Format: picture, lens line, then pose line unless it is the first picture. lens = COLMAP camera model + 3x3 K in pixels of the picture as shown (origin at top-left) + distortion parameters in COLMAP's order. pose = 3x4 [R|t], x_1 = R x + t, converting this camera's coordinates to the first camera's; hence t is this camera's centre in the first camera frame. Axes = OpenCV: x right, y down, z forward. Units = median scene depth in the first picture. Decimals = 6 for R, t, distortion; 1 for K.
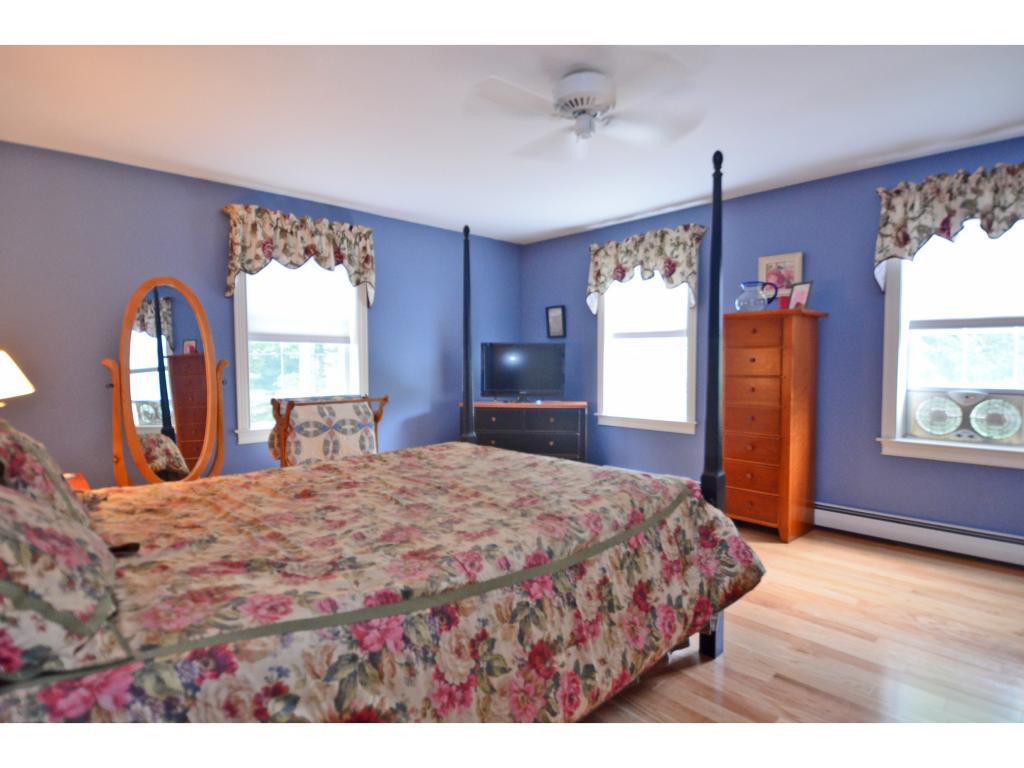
lens RADIAL K [[552.6, 0, 533.0], [0, 552.6, 389.3], [0, 0, 1]] dist [0.036797, -0.031598]
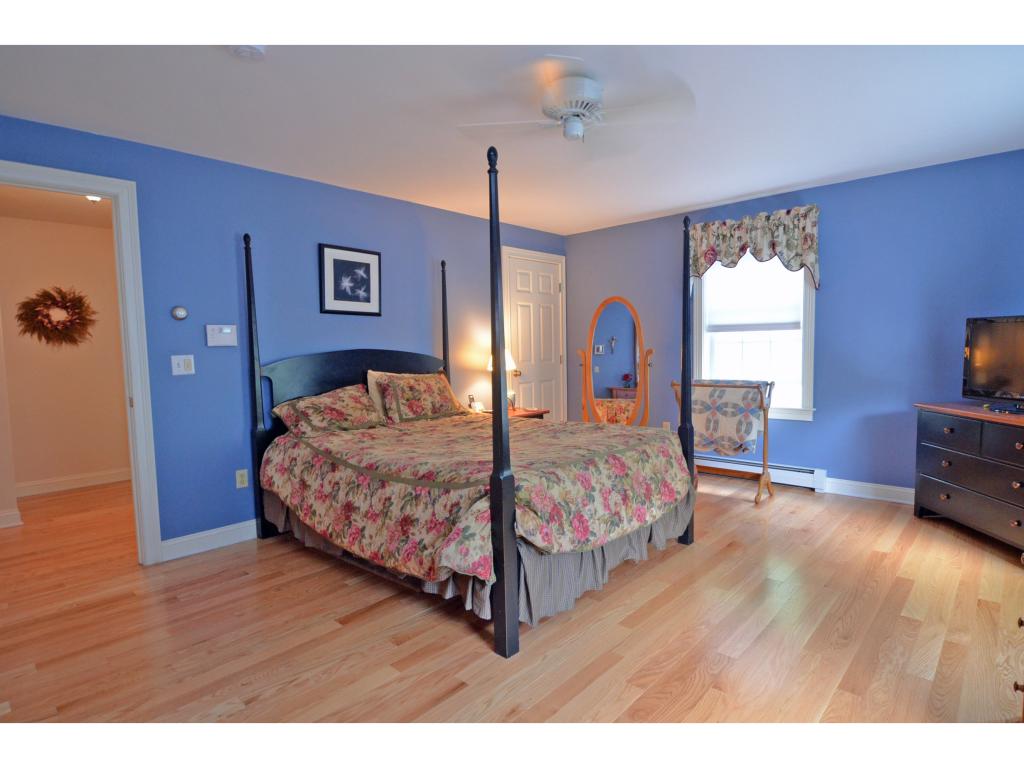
lens RADIAL K [[552.6, 0, 533.0], [0, 552.6, 389.3], [0, 0, 1]] dist [0.036797, -0.031598]
pose [[0.059694, 0.077393, -0.995212, 0.731982], [-0.031263, 0.996646, 0.075629, -0.042684], [0.997727, 0.026599, 0.061914, 0.556883]]
